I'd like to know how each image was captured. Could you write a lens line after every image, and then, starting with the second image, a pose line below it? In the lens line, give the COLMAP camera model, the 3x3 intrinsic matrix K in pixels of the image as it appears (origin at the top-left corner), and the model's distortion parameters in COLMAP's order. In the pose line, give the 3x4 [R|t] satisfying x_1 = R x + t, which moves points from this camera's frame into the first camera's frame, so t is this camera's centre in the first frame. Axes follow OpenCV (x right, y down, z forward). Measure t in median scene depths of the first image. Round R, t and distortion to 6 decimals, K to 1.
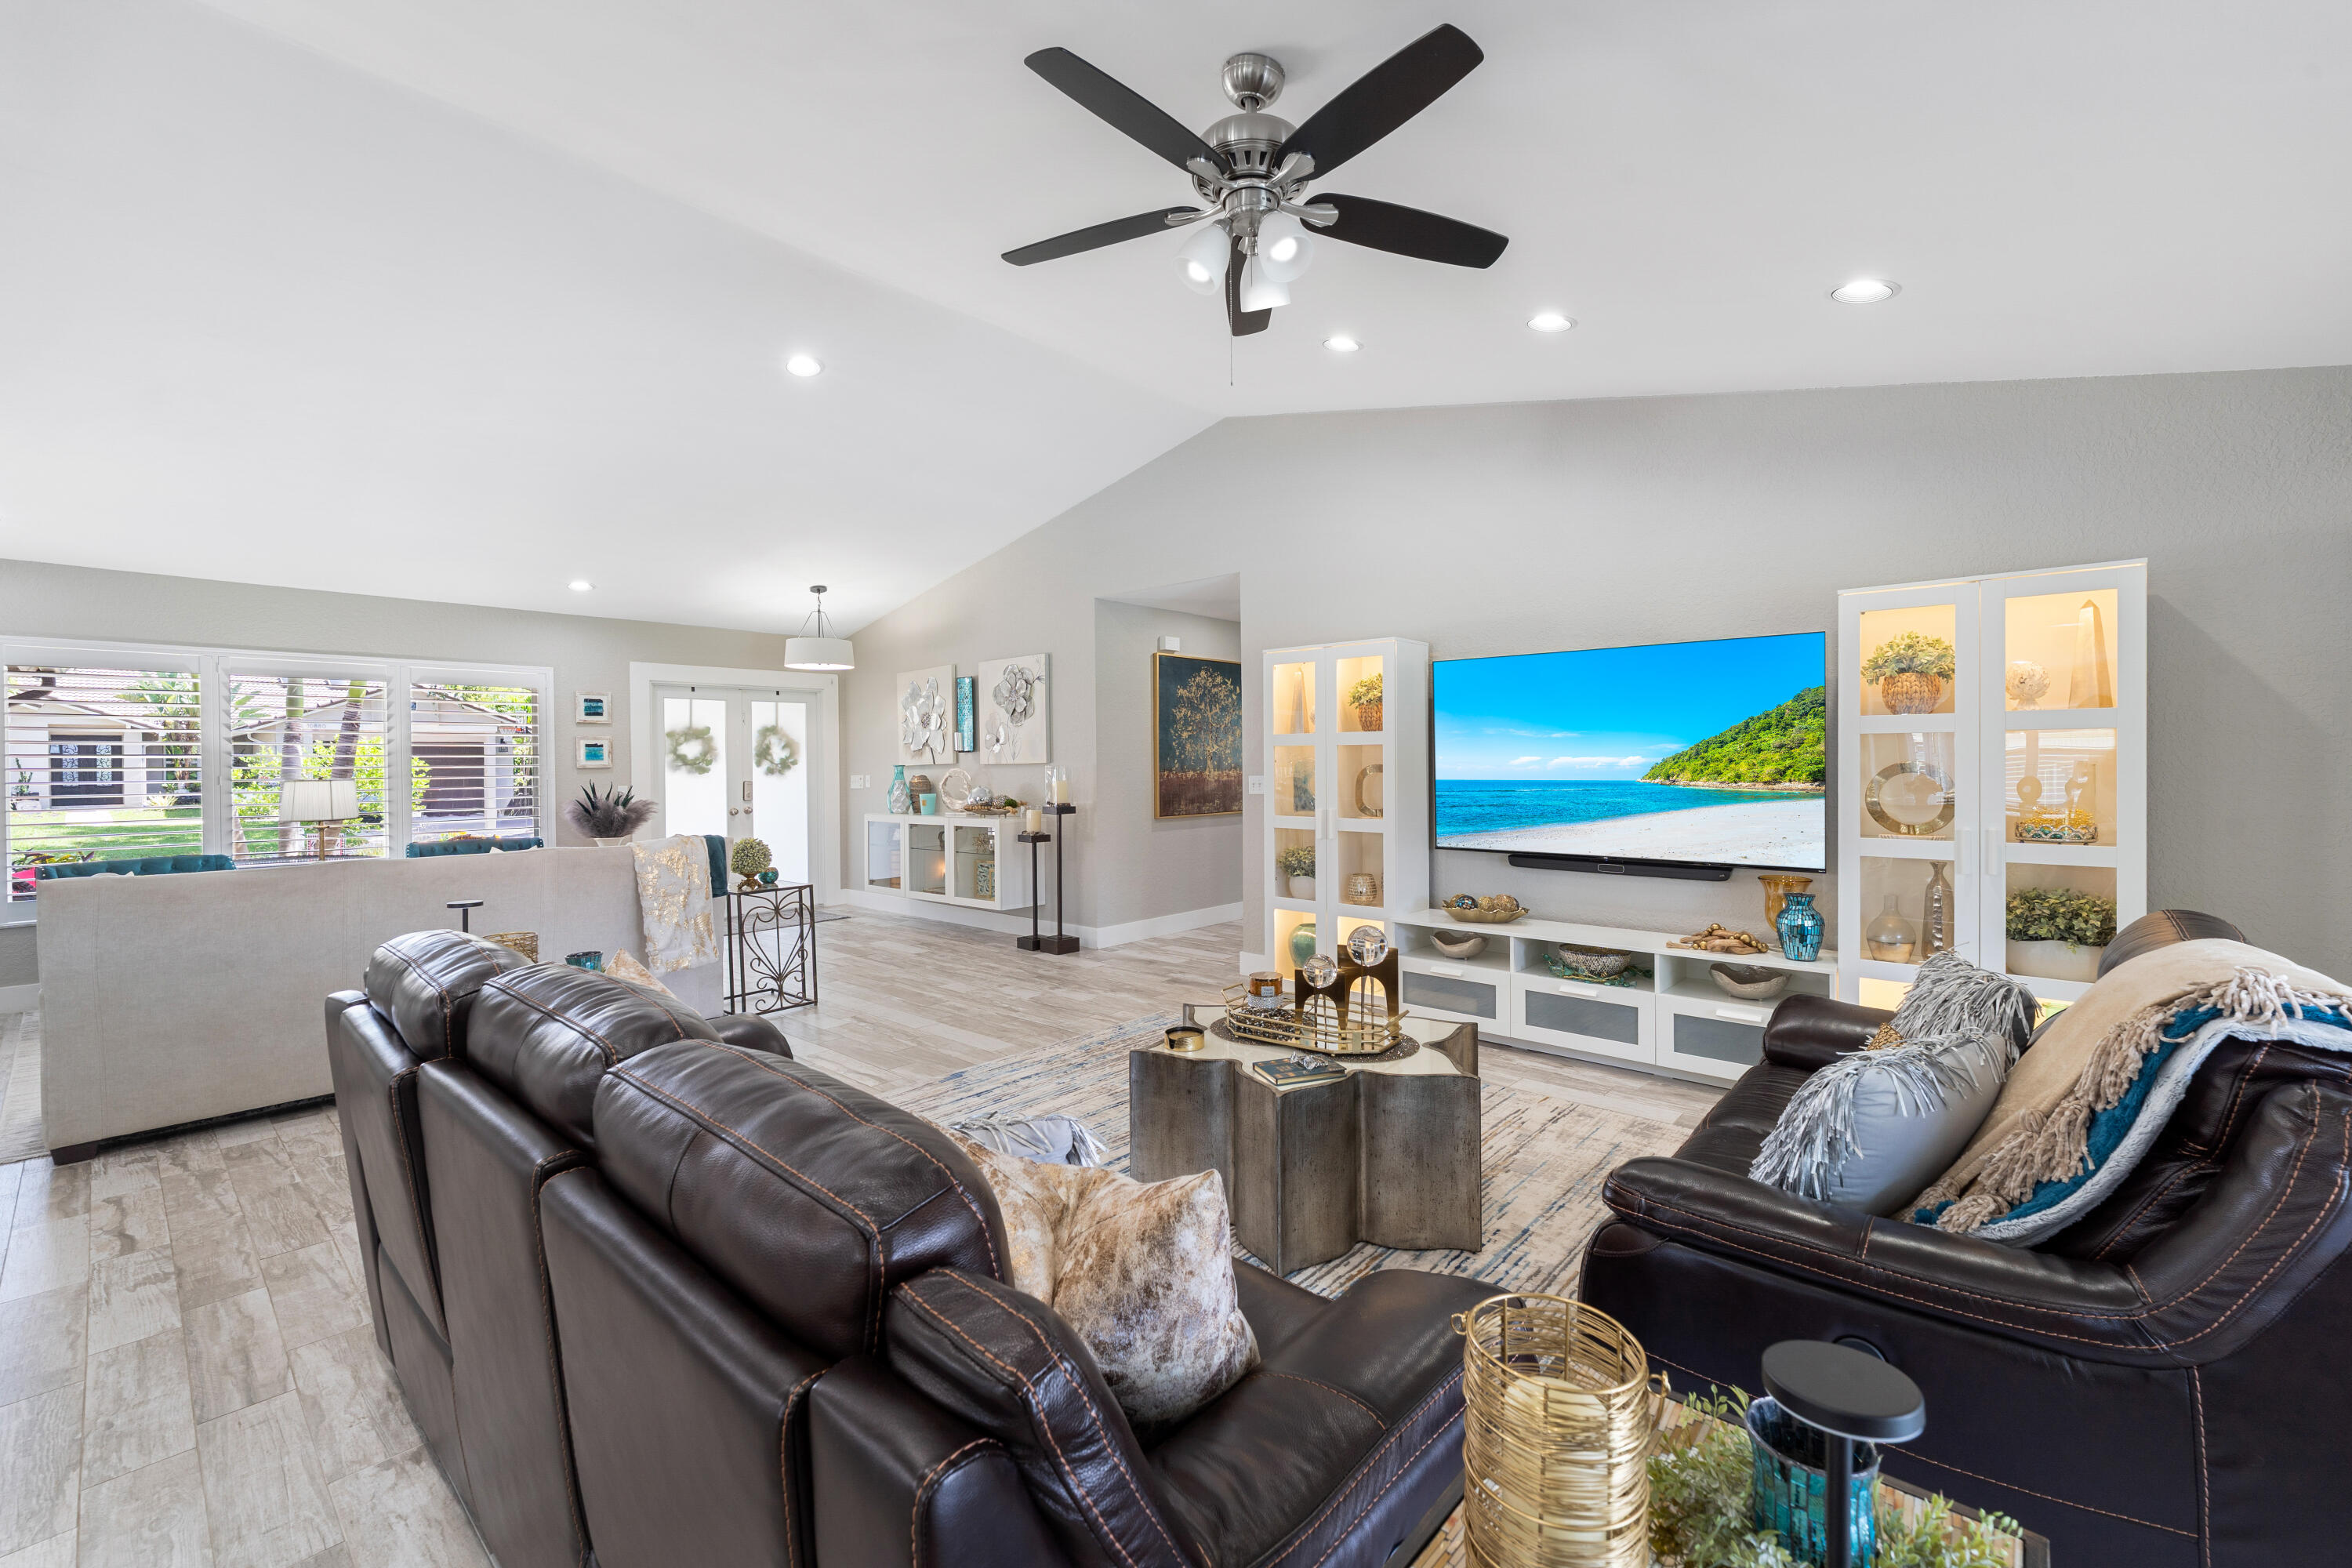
lens RADIAL K [[966.6, 0, 1181.3], [0, 966.6, 783.6], [0, 0, 1]] dist [0.000594, -0.000028]
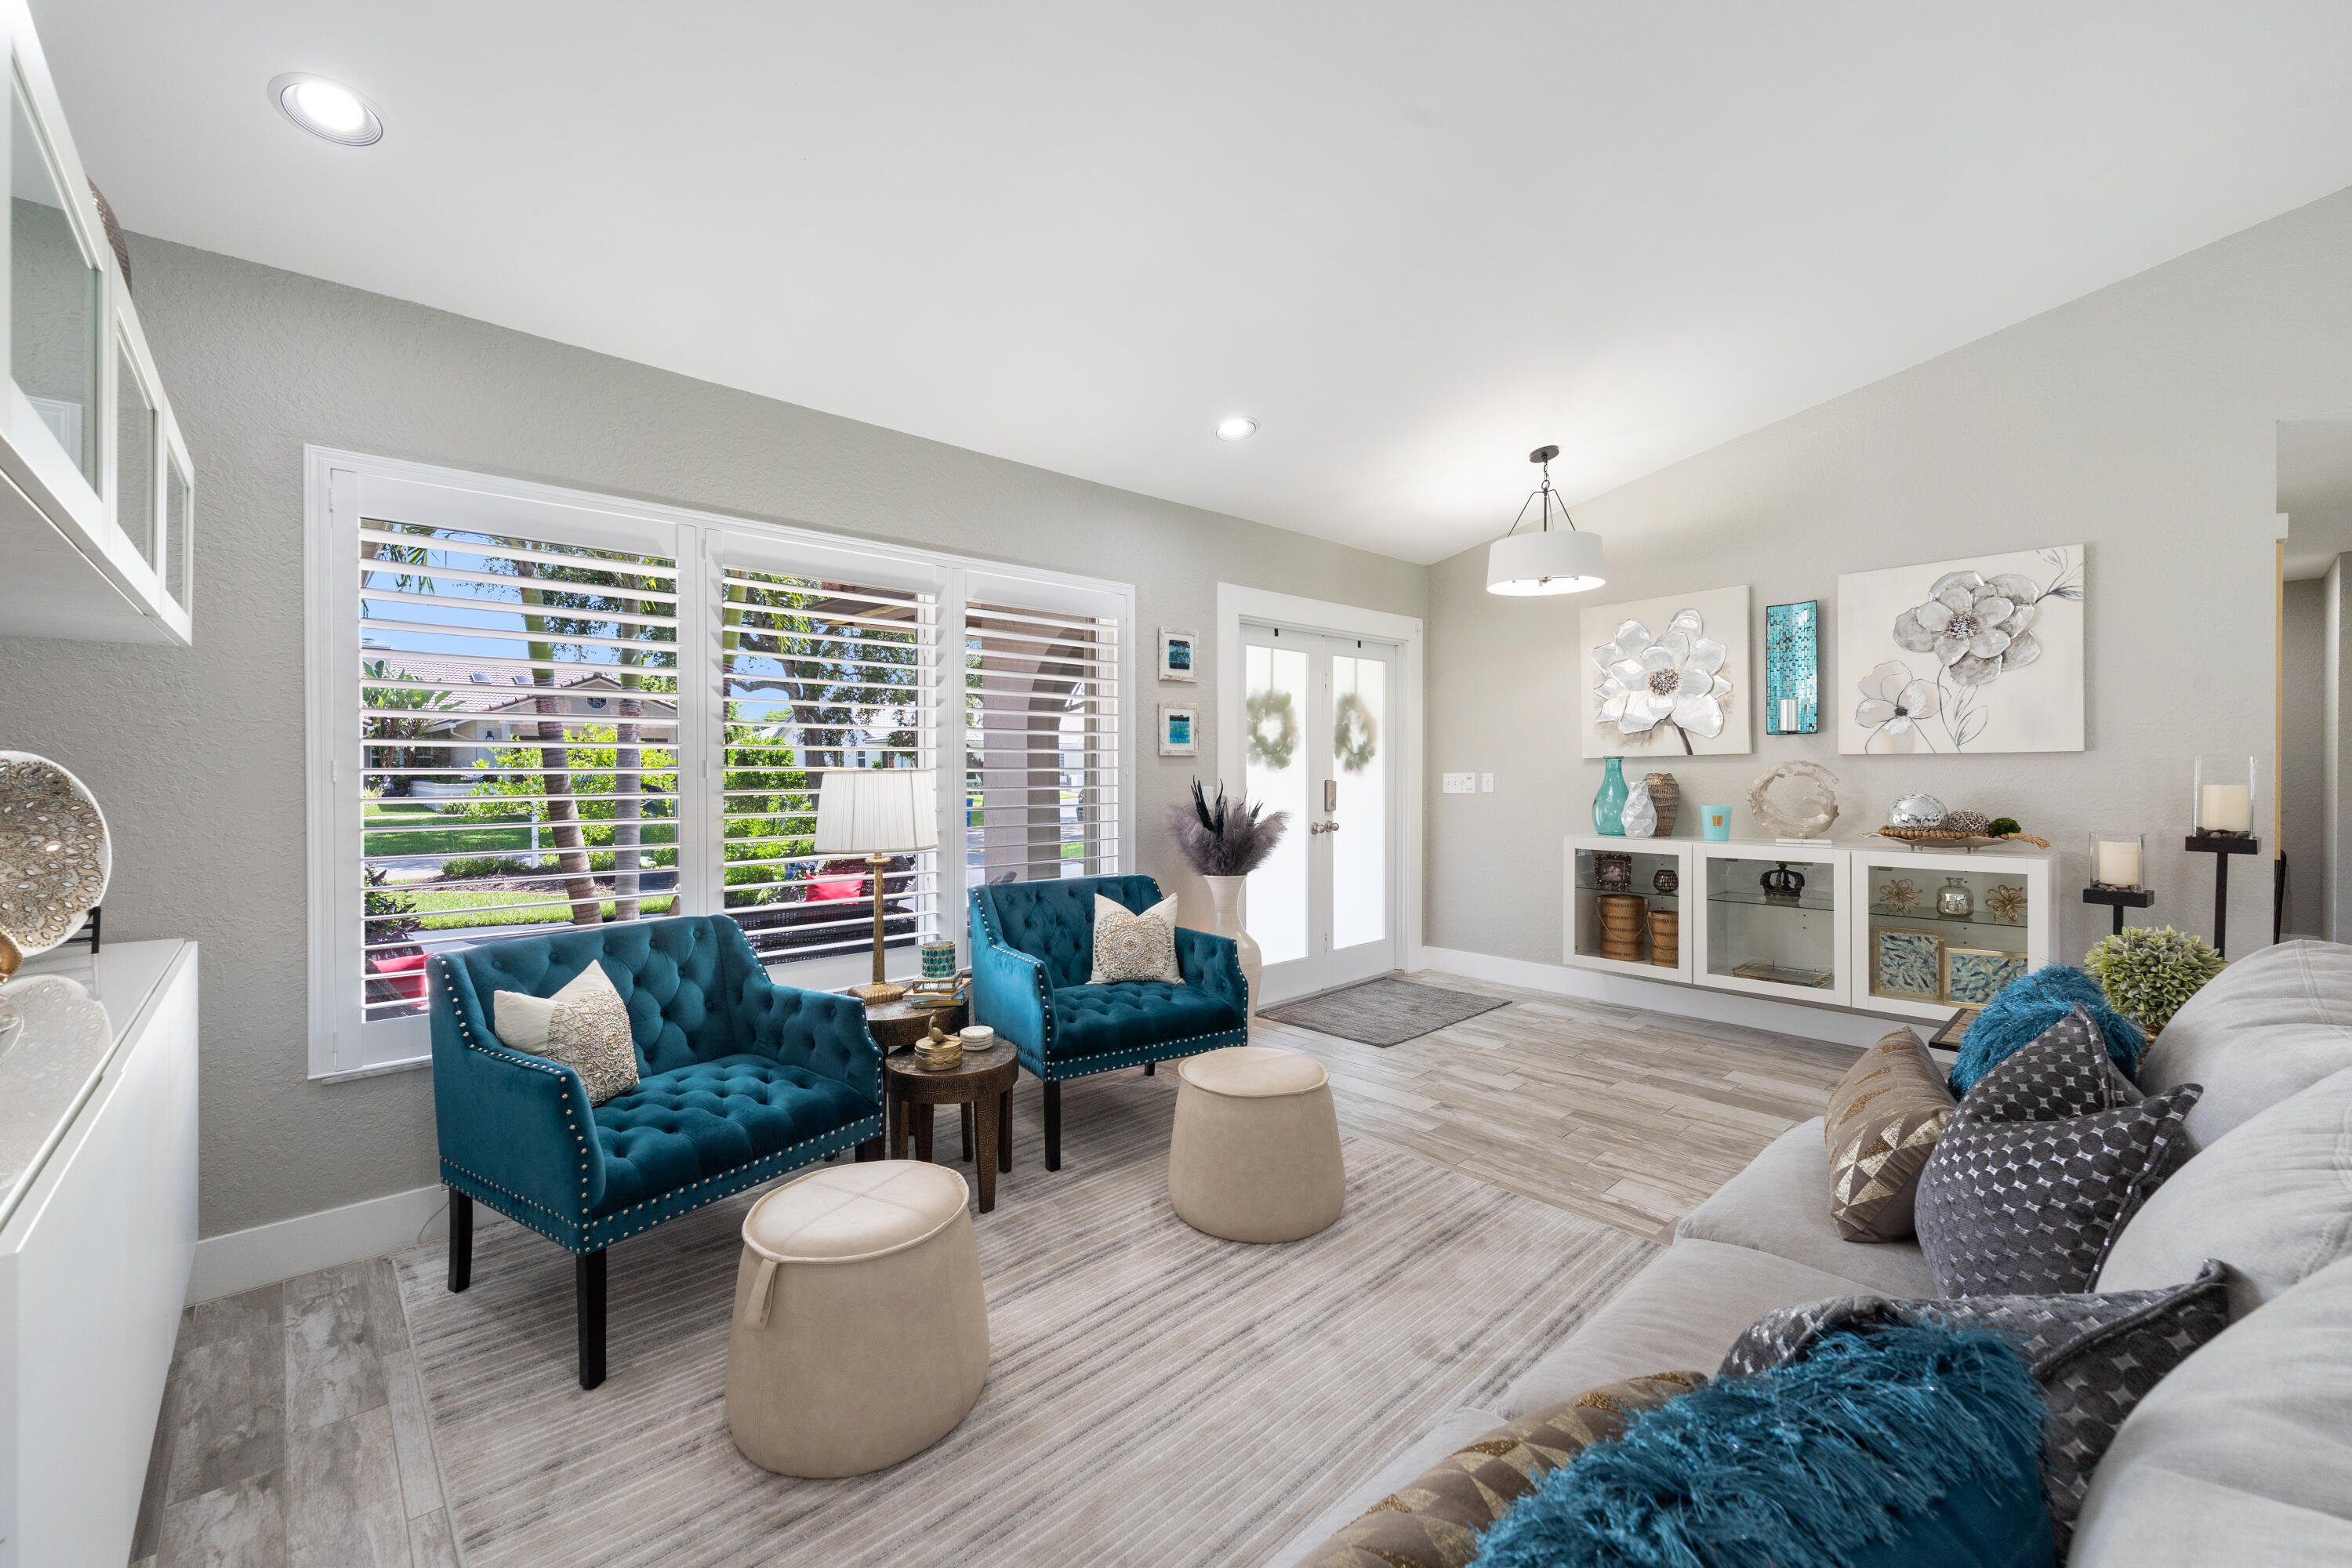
lens RADIAL K [[966.6, 0, 1181.9], [0, 966.6, 782.8], [0, 0, 1]] dist [0.000594, -0.000028]
pose [[0.996356, 0.008893, -0.084823, -0.559213], [-0.009143, 0.999955, -0.002562, 0.001655], [0.084797, 0.003328, 0.996393, 0.407356]]
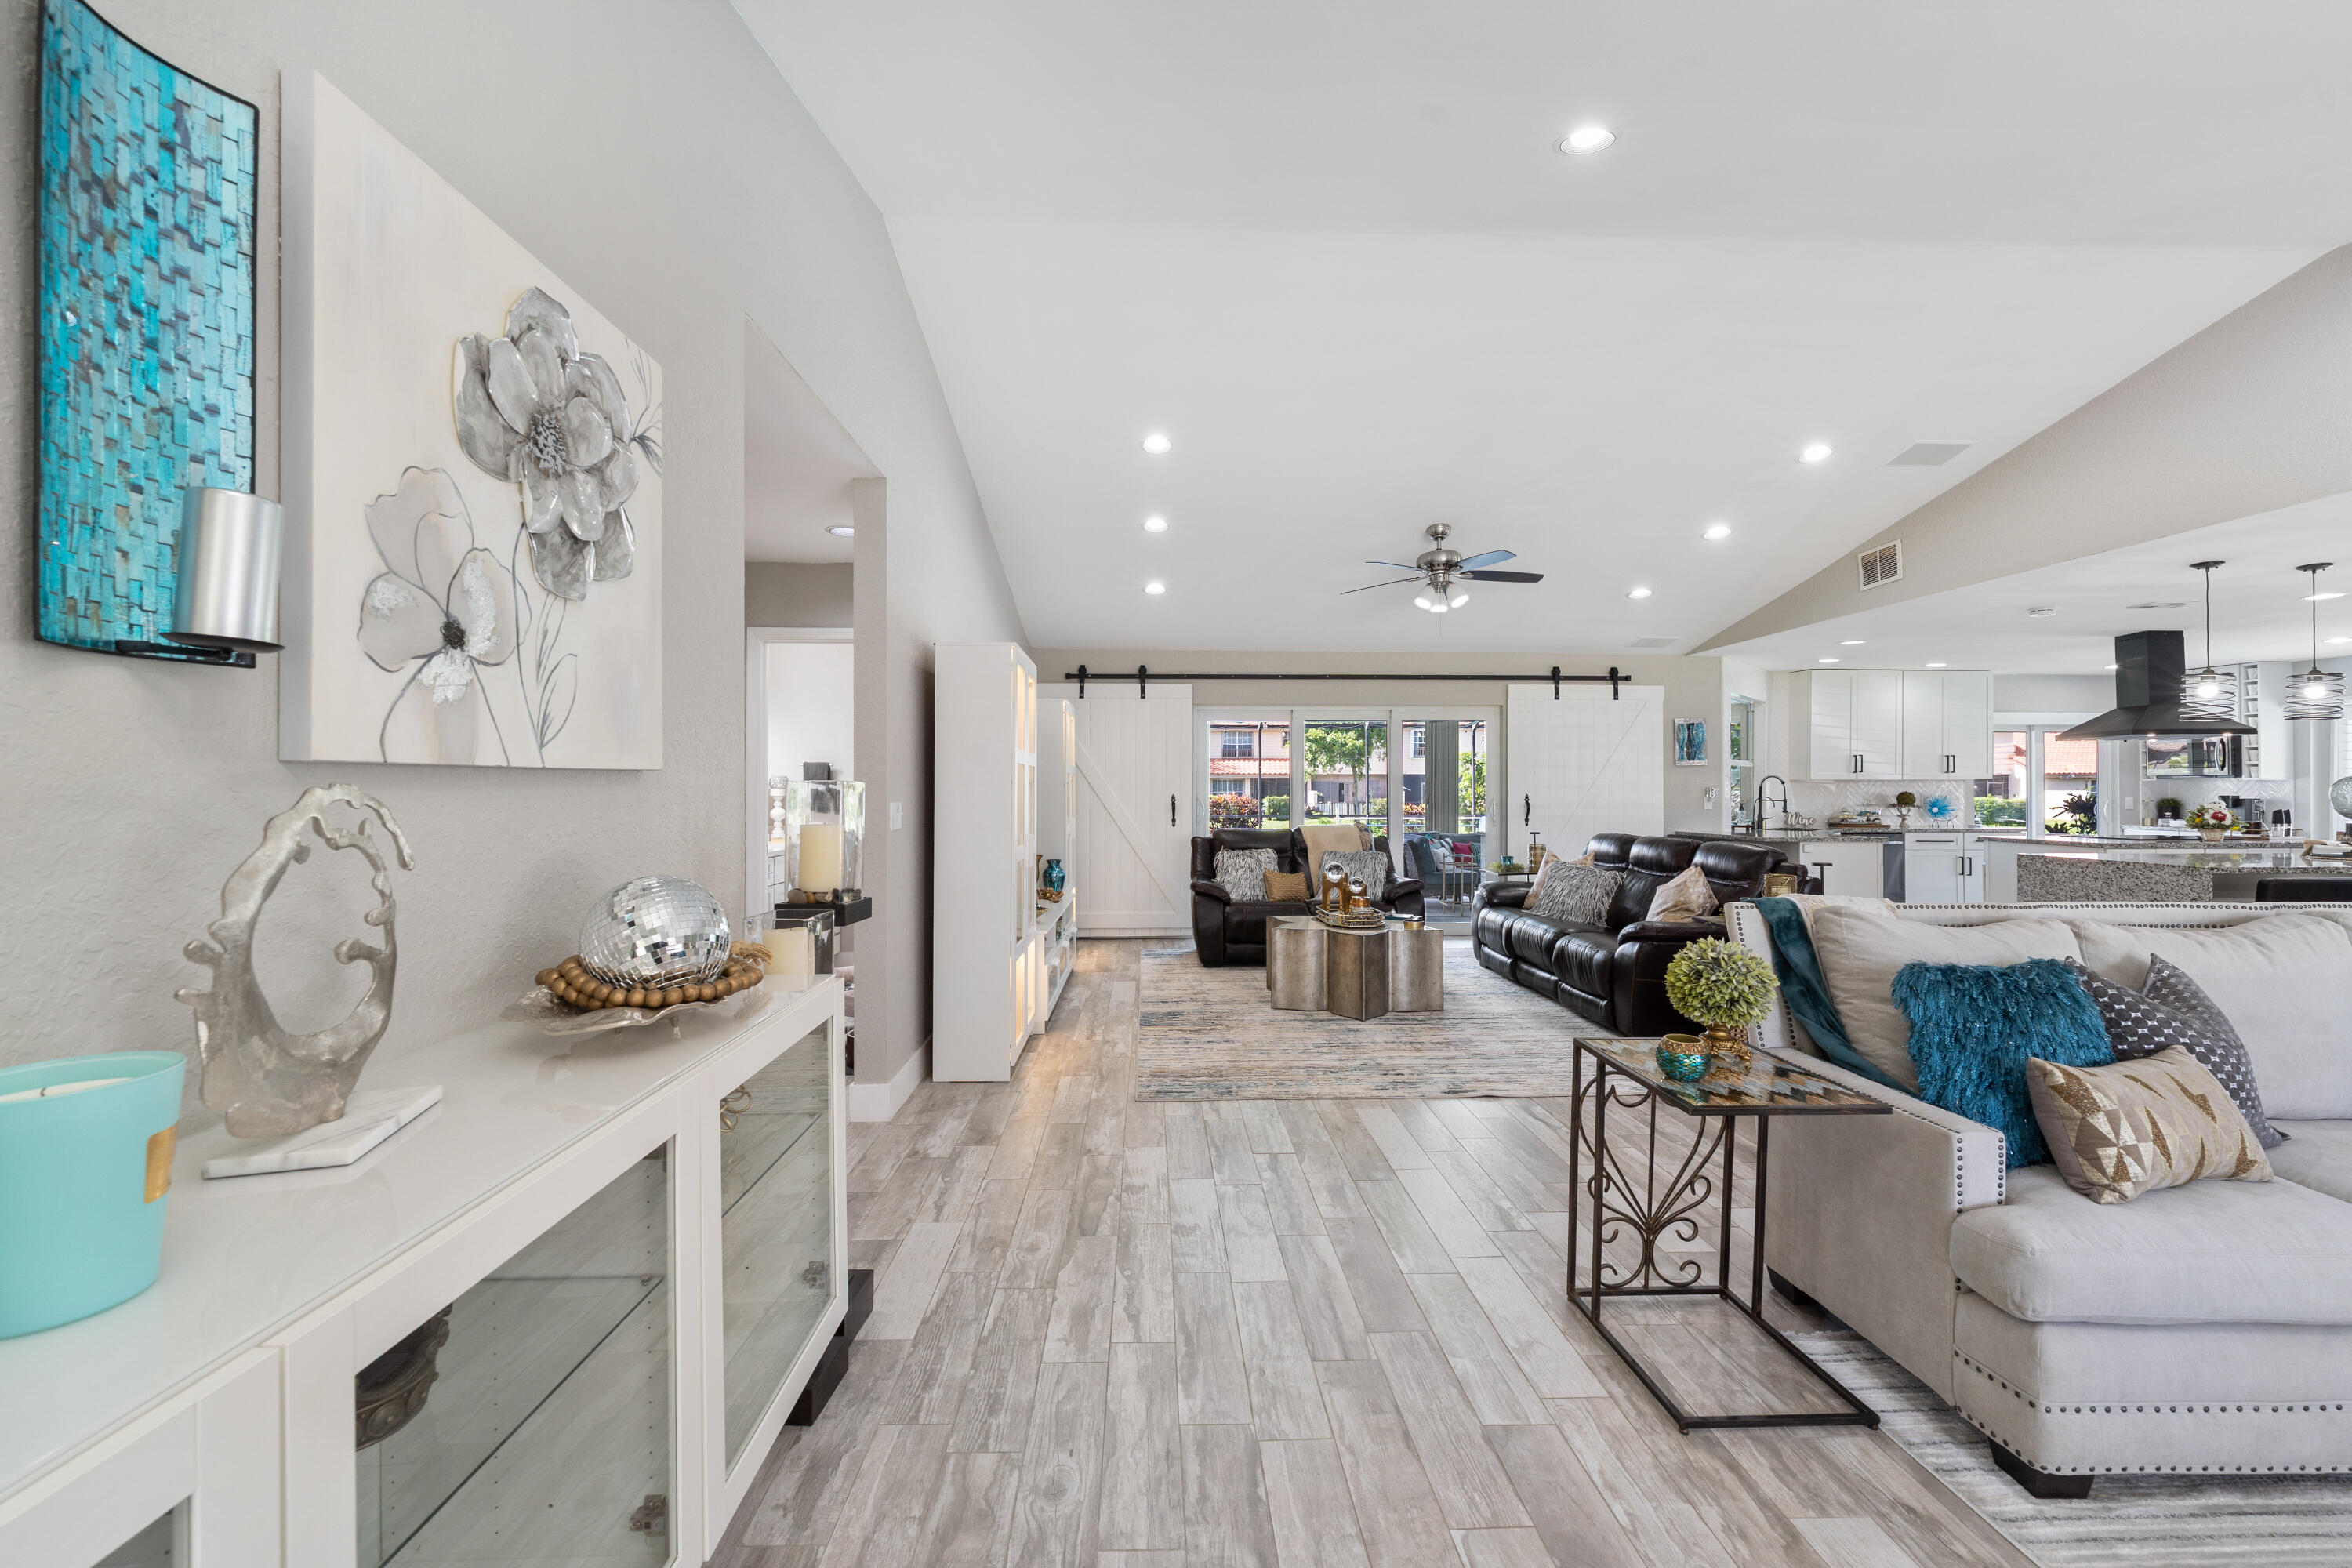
lens RADIAL K [[966.6, 0, 1179.3], [0, 966.6, 783.4], [0, 0, 1]] dist [0.000594, -0.000028]
pose [[-0.695644, 0.012512, 0.718278, -0.413659], [0.022559, 0.999736, 0.004434, -0.015113], [-0.718033, 0.019289, -0.695742, 1.041493]]
